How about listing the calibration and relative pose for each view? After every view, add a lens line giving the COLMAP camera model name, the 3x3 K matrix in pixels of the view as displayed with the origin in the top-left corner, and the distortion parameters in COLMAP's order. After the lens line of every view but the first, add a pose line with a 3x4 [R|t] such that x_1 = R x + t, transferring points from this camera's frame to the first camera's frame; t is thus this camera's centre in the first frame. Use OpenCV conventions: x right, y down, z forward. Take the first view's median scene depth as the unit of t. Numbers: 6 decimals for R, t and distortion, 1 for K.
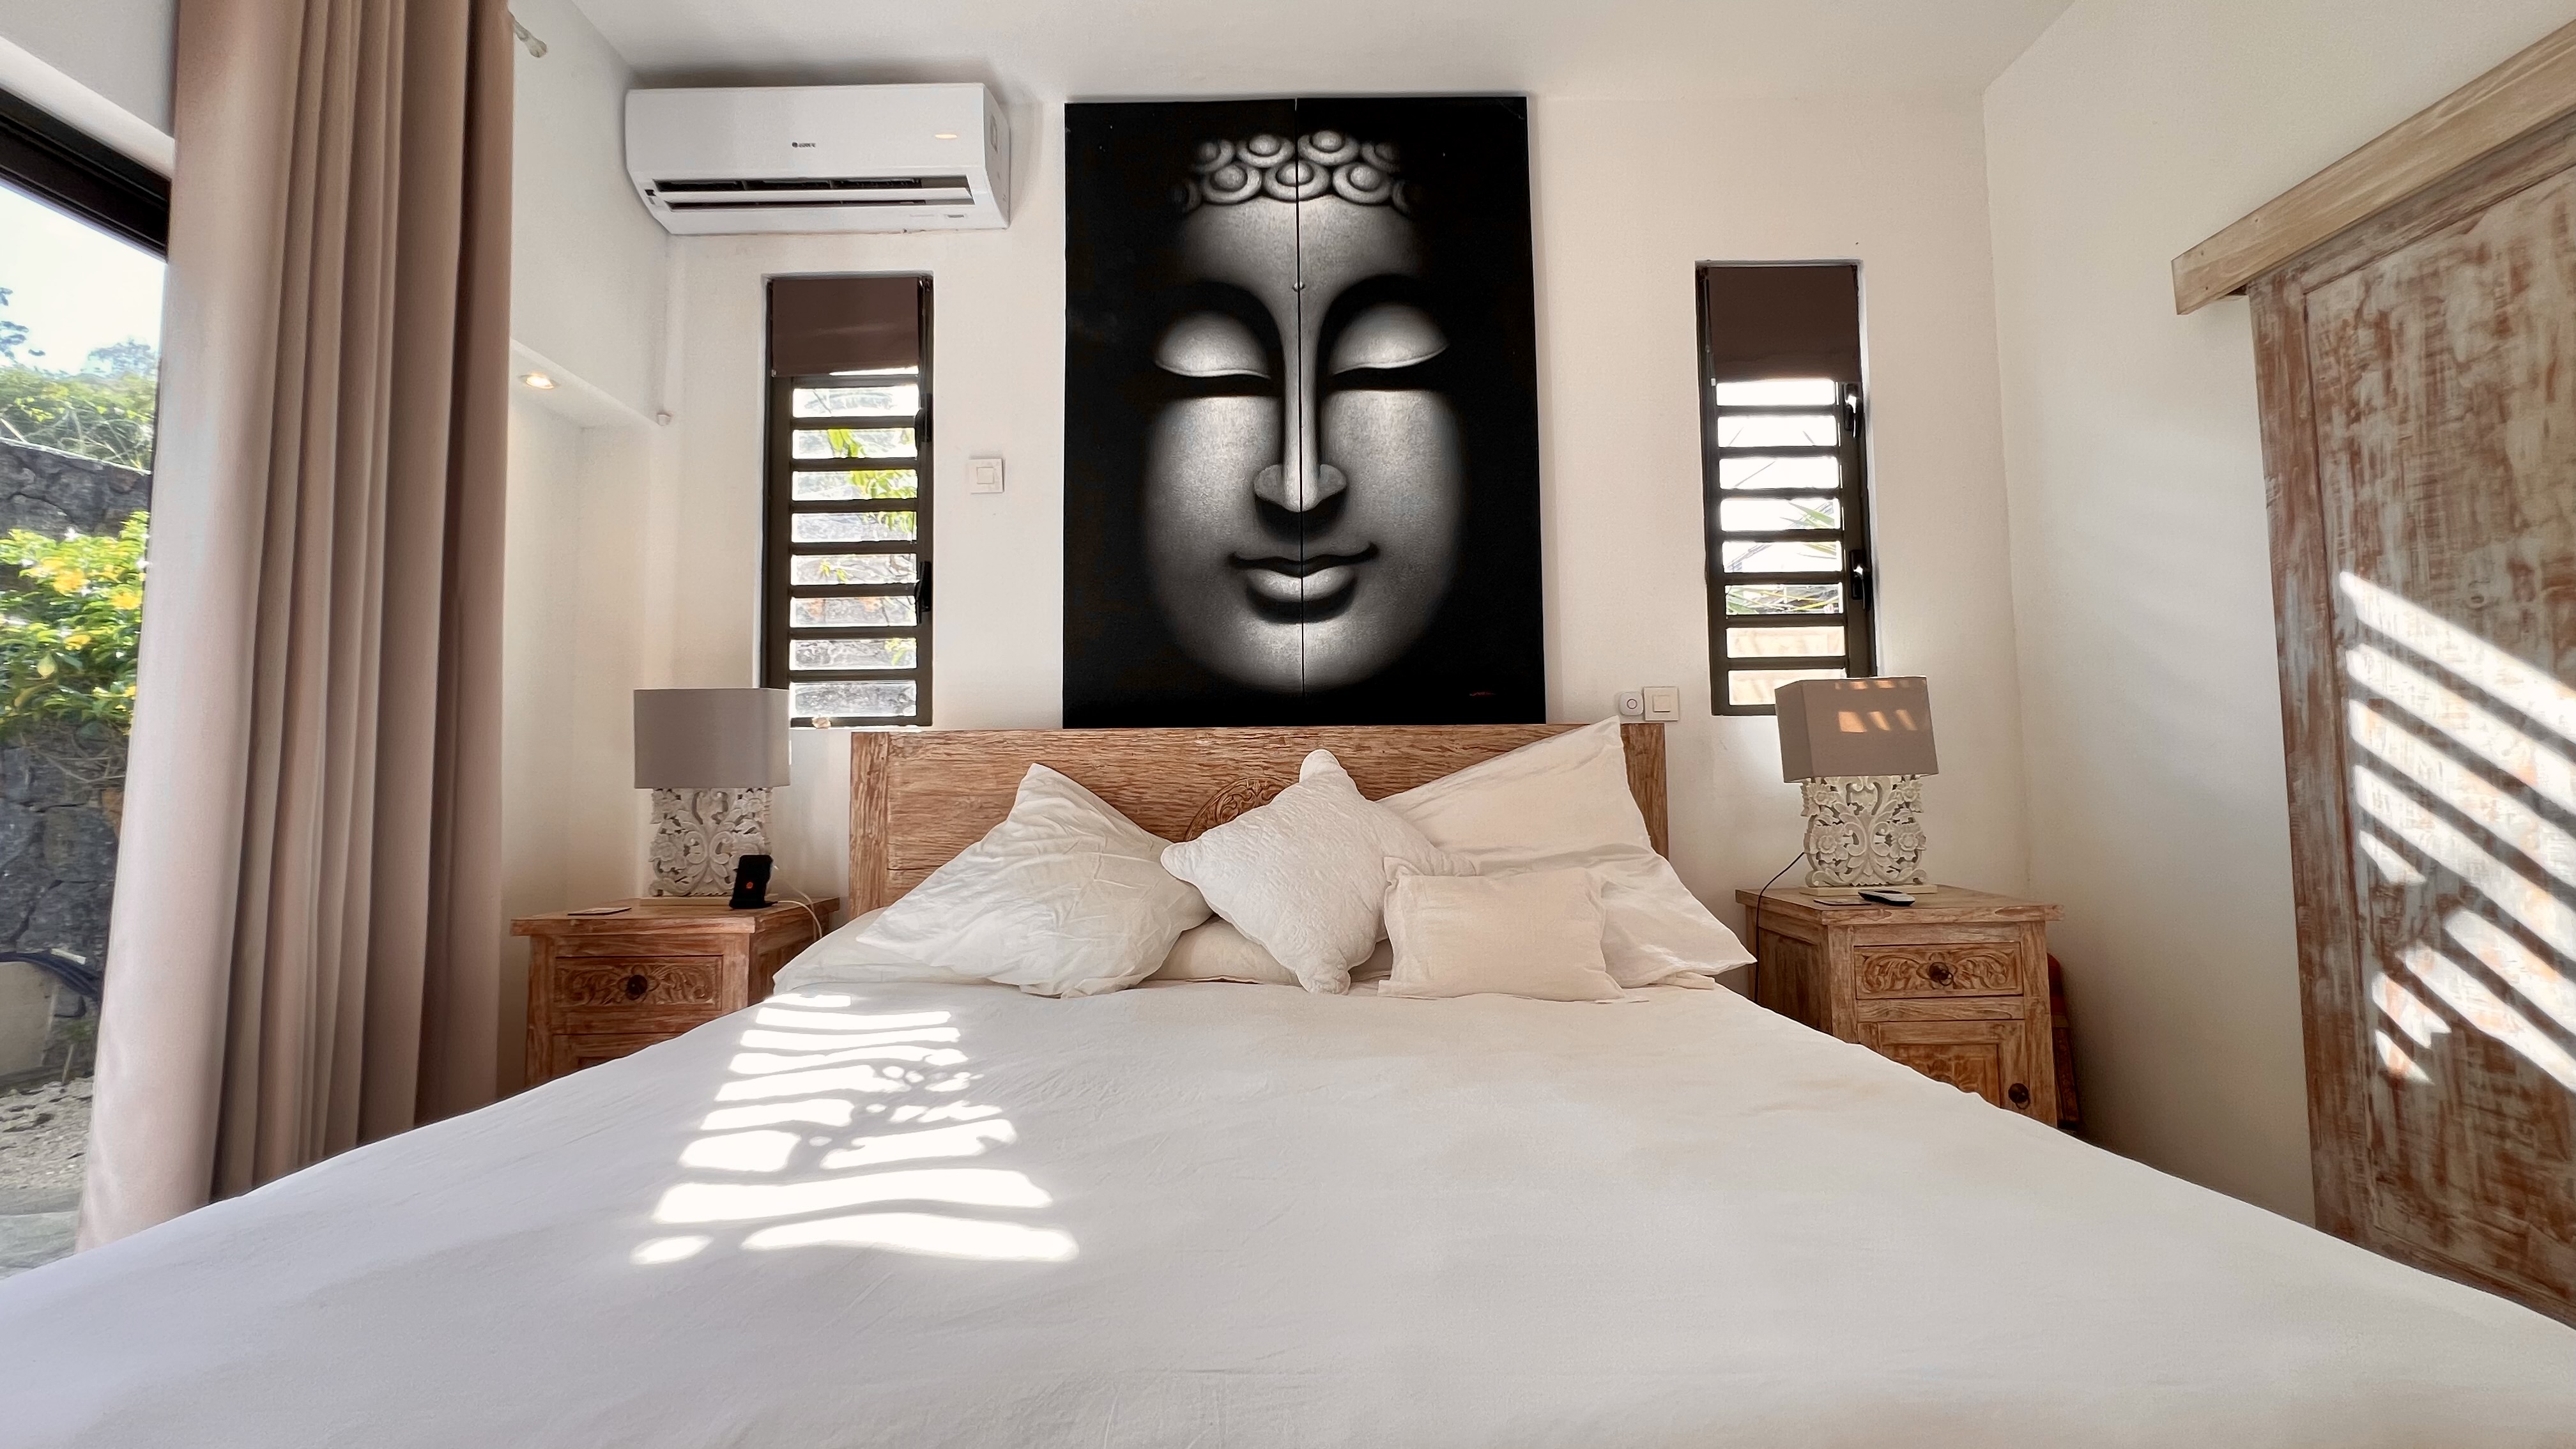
lens RADIAL K [[1042.3, 0, 1281.4], [0, 1042.3, 715.4], [0, 0, 1]] dist [0.002529, 0.000180]
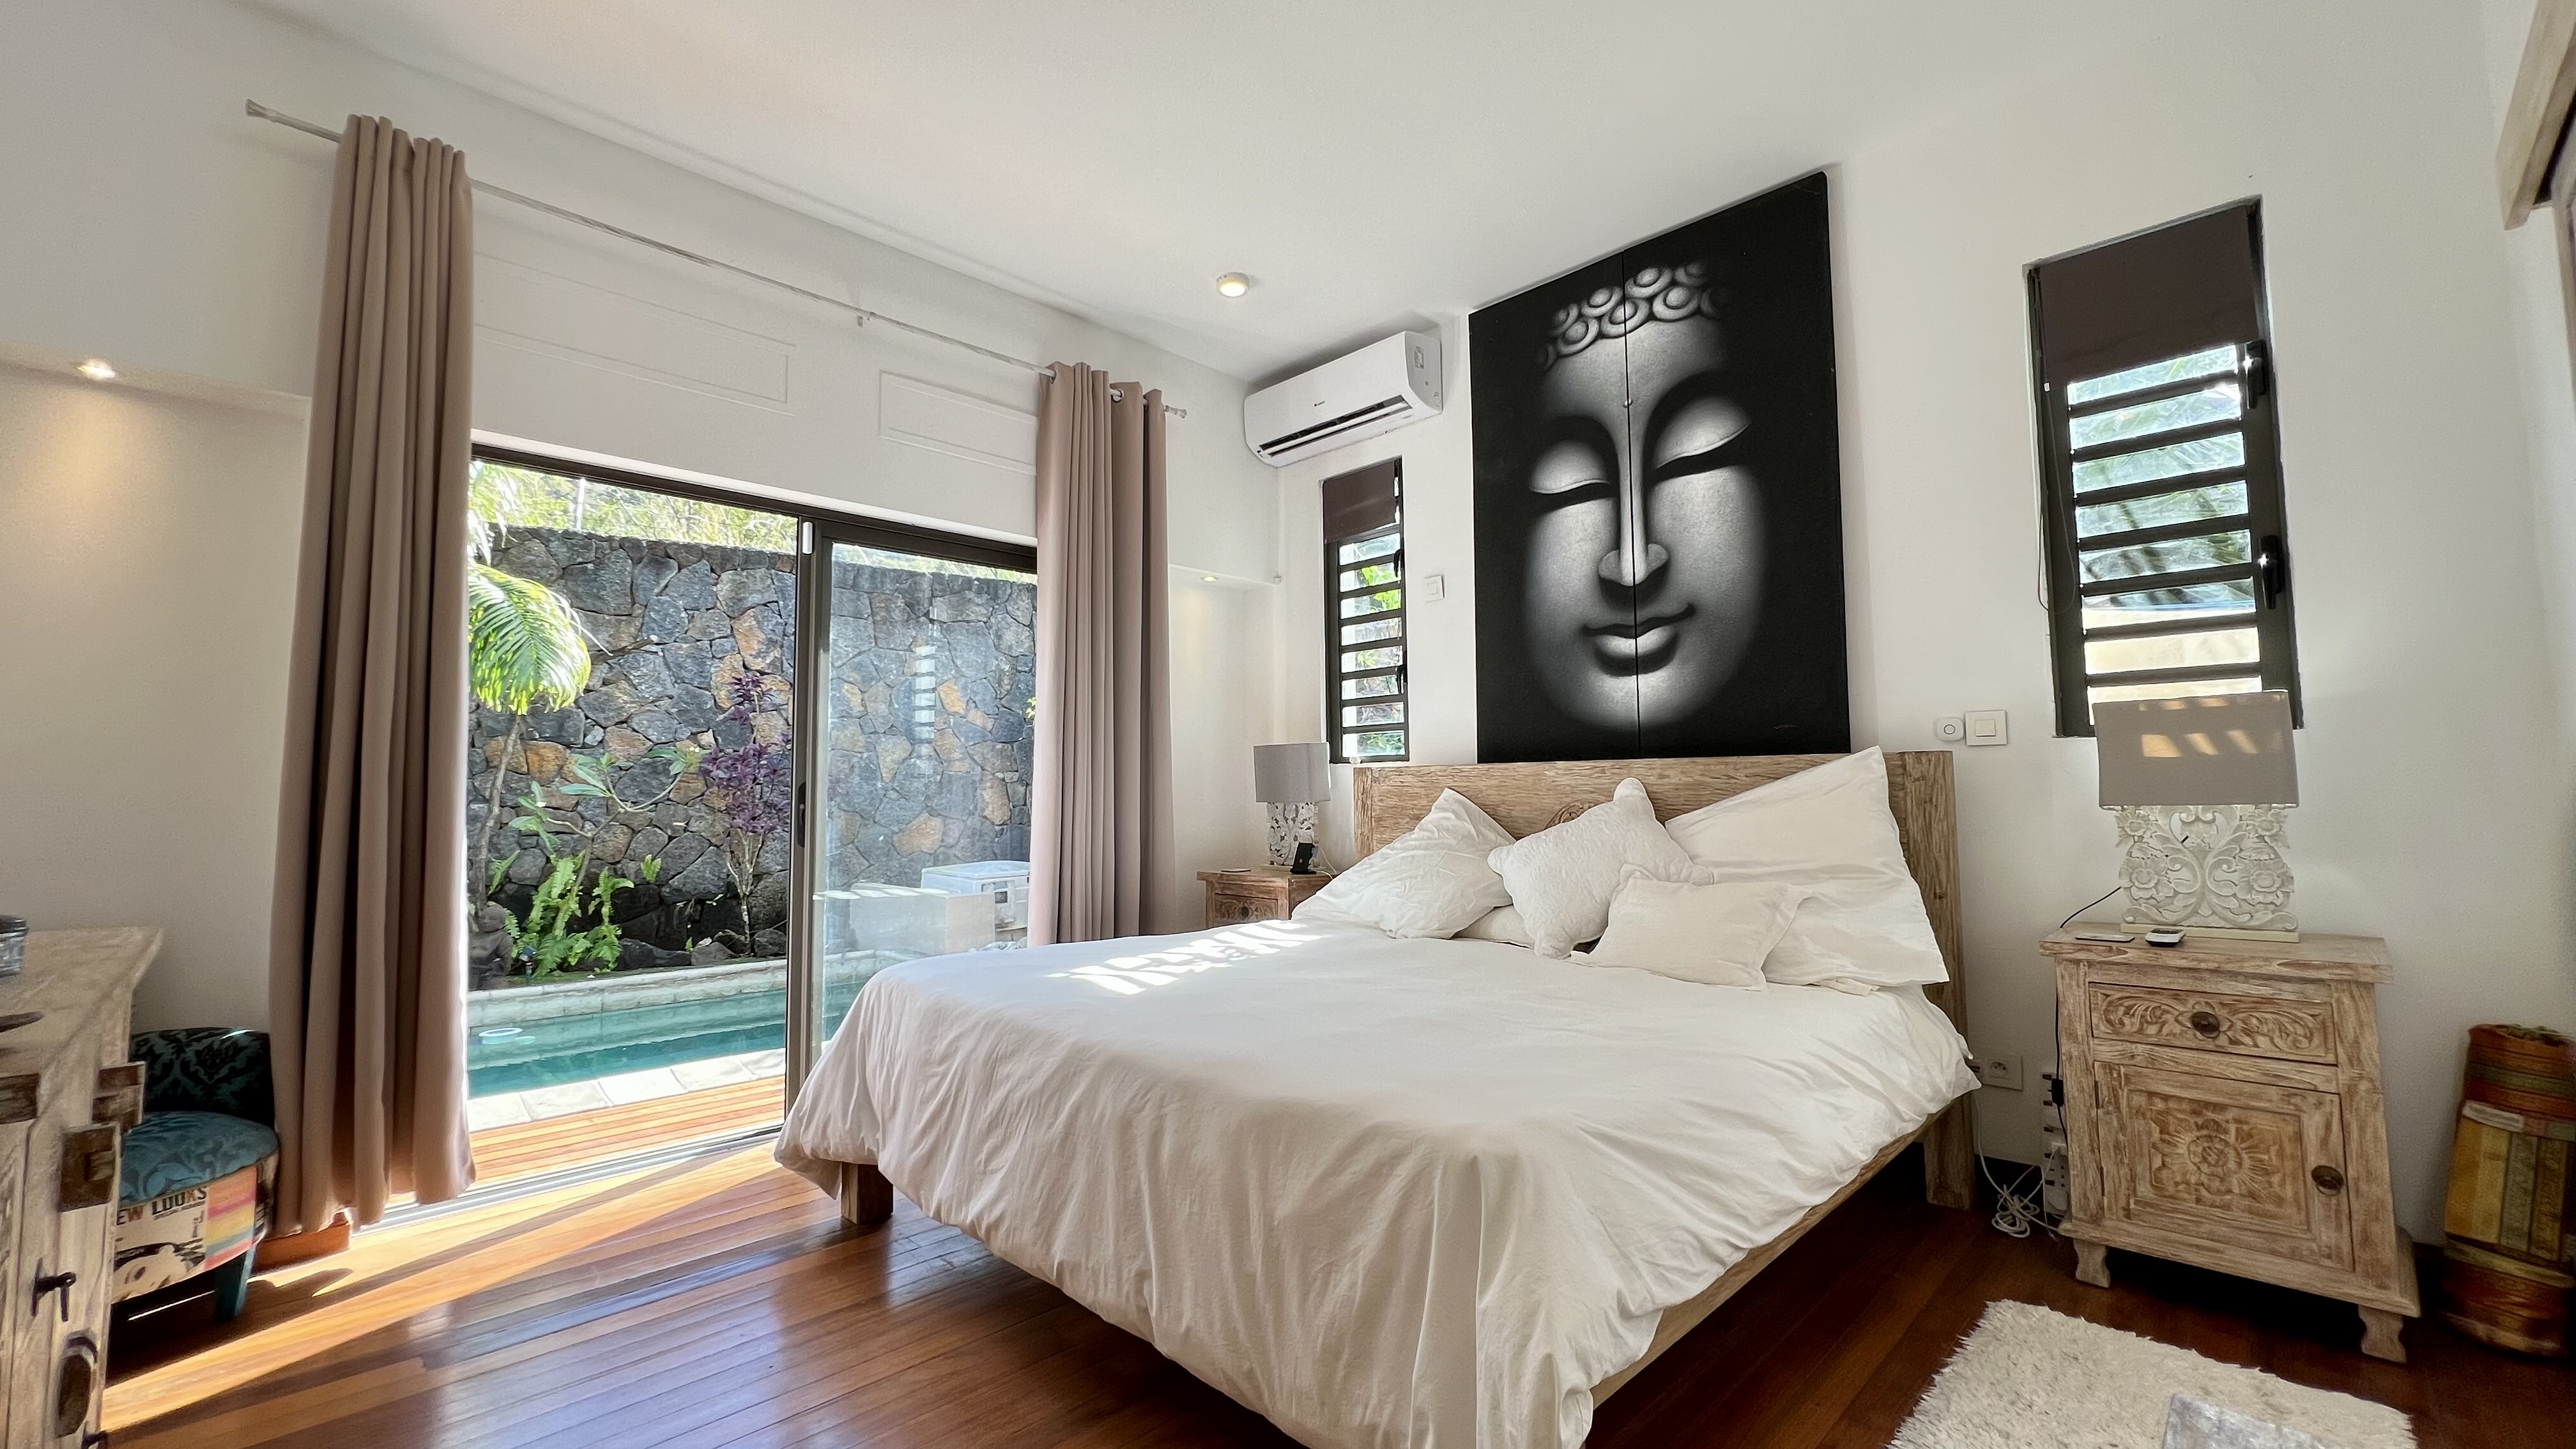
lens RADIAL K [[1012.3, 0, 1301.2], [0, 1012.3, 725.9], [0, 0, 1]] dist [-0.002568, 0.000899]
pose [[0.716735, -0.039470, -0.696227, 0.568787], [0.047244, 0.998851, -0.007991, -0.036757], [0.695743, -0.027166, 0.717777, -0.148754]]
